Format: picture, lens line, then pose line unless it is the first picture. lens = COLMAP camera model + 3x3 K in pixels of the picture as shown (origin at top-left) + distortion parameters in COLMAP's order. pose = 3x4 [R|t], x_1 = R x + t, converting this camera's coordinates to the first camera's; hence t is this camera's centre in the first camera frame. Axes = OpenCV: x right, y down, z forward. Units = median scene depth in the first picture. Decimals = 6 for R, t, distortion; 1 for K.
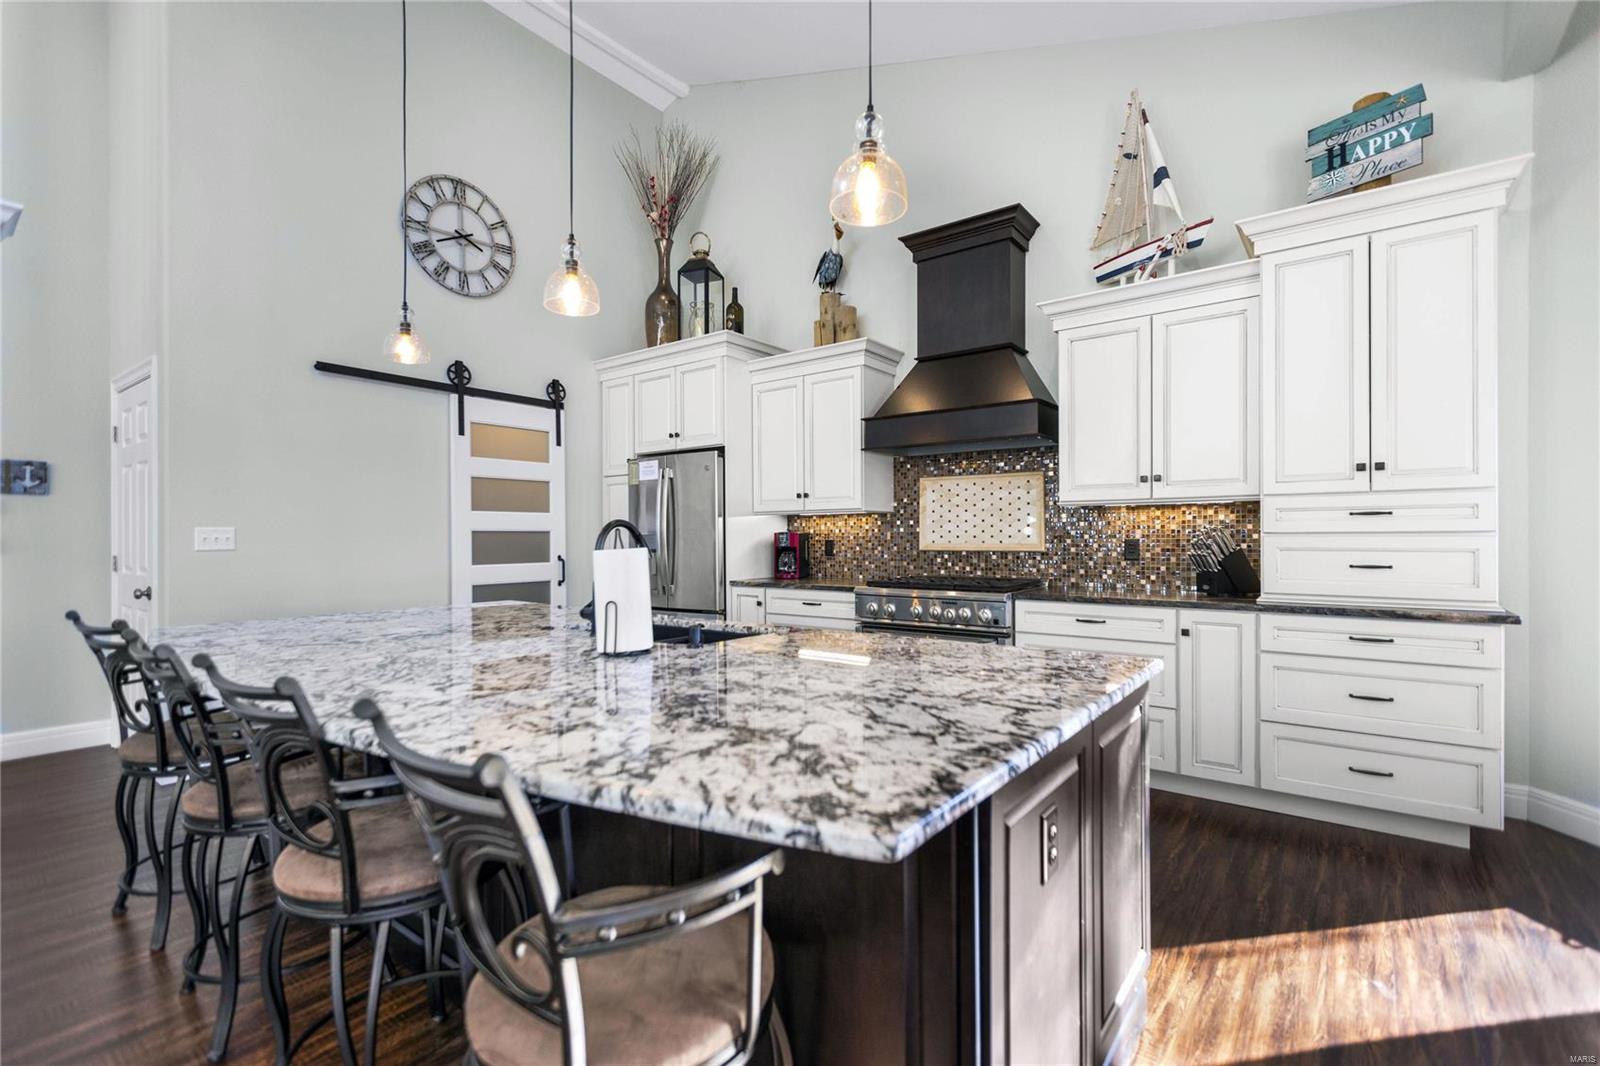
lens RADIAL K [[718.1, 0, 809.9], [0, 718.1, 537.9], [0, 0, 1]] dist [0.007056, -0.001593]
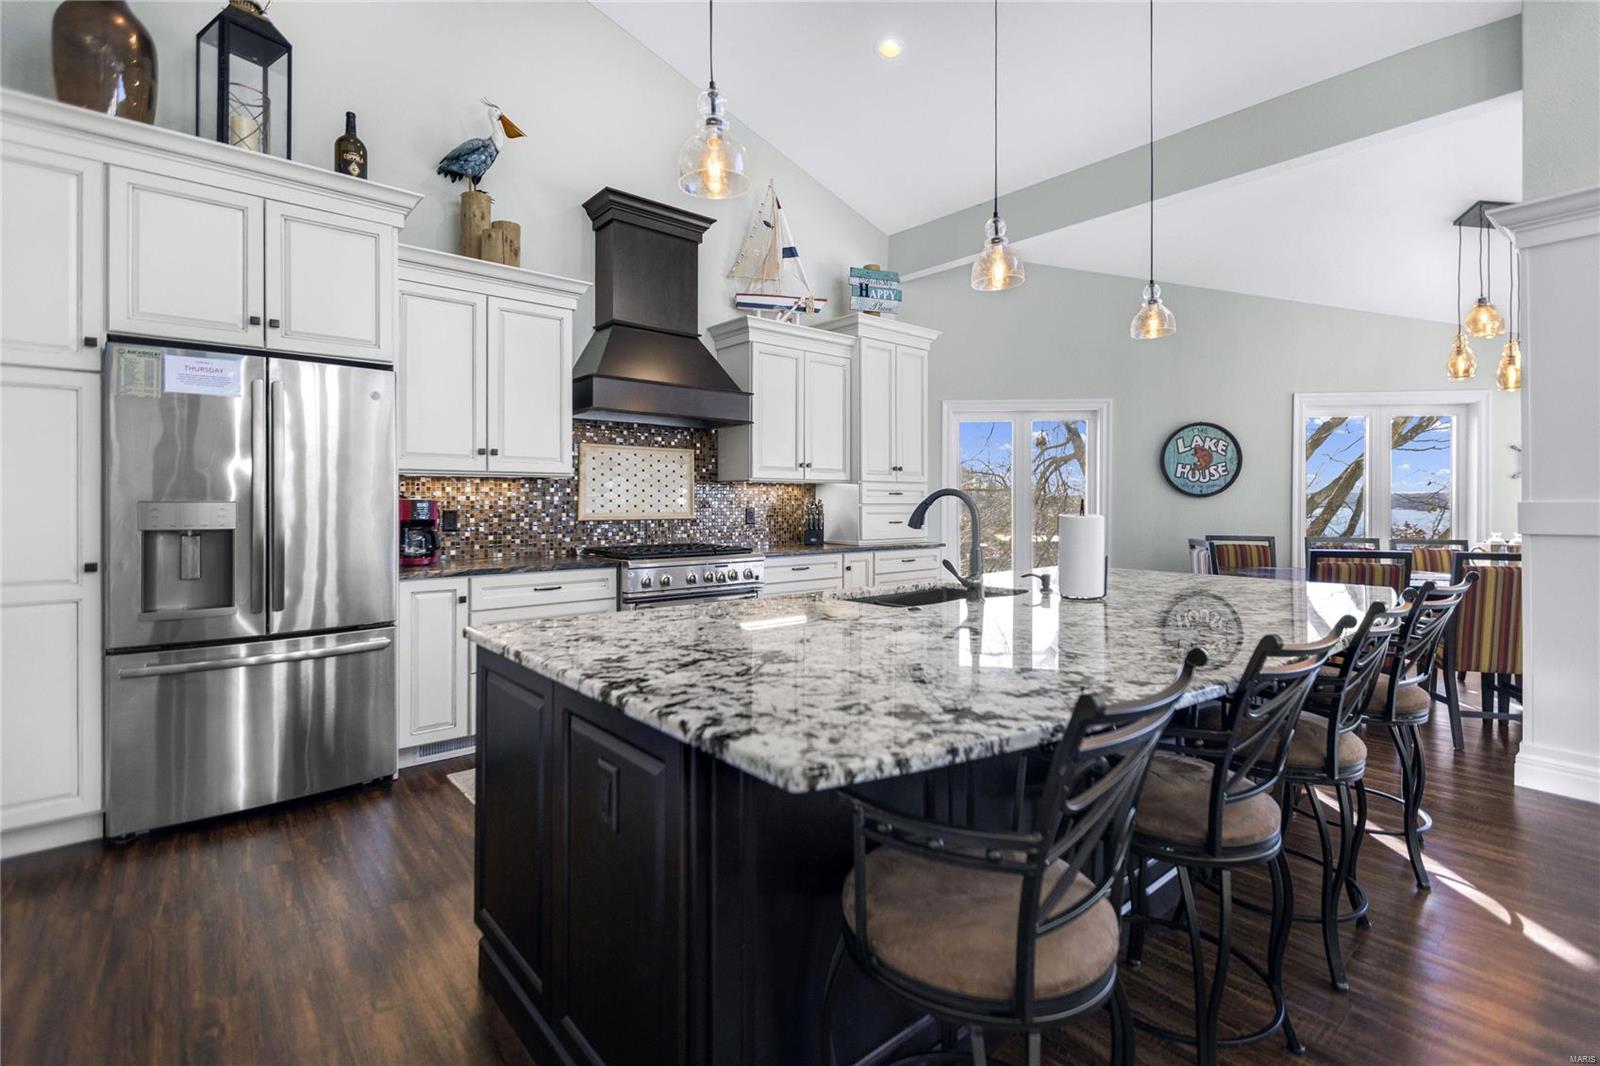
lens RADIAL K [[718.1, 0, 776.5], [0, 718.1, 500.9], [0, 0, 1]] dist [0.007056, -0.001593]
pose [[0.243935, 0.009805, 0.969742, -0.700754], [0.002965, 0.999937, -0.010856, 0.002626], [-0.969787, 0.005524, 0.243890, 0.539896]]
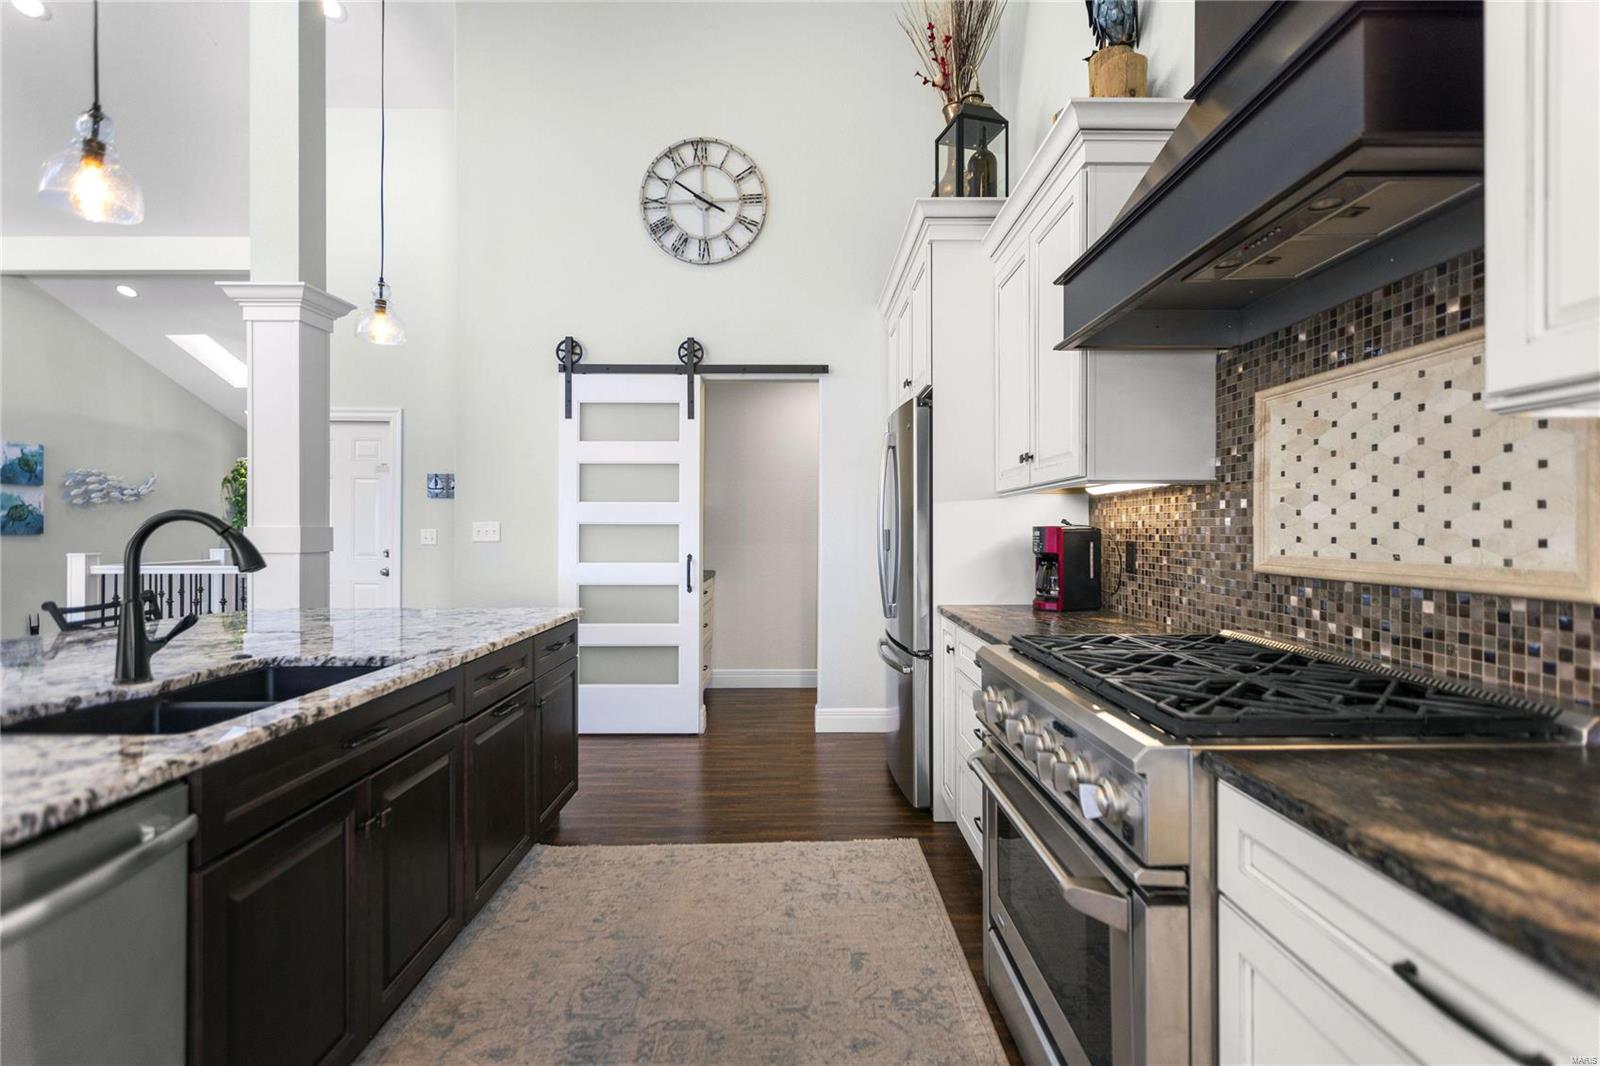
lens RADIAL K [[718.1, 0, 803.0], [0, 718.1, 534.0], [0, 0, 1]] dist [0.007056, -0.001593]
pose [[0.606766, 0.009685, -0.794822, 0.327646], [-0.005168, 0.999953, 0.008240, -0.006409], [0.794864, -0.000892, 0.606787, 0.566794]]
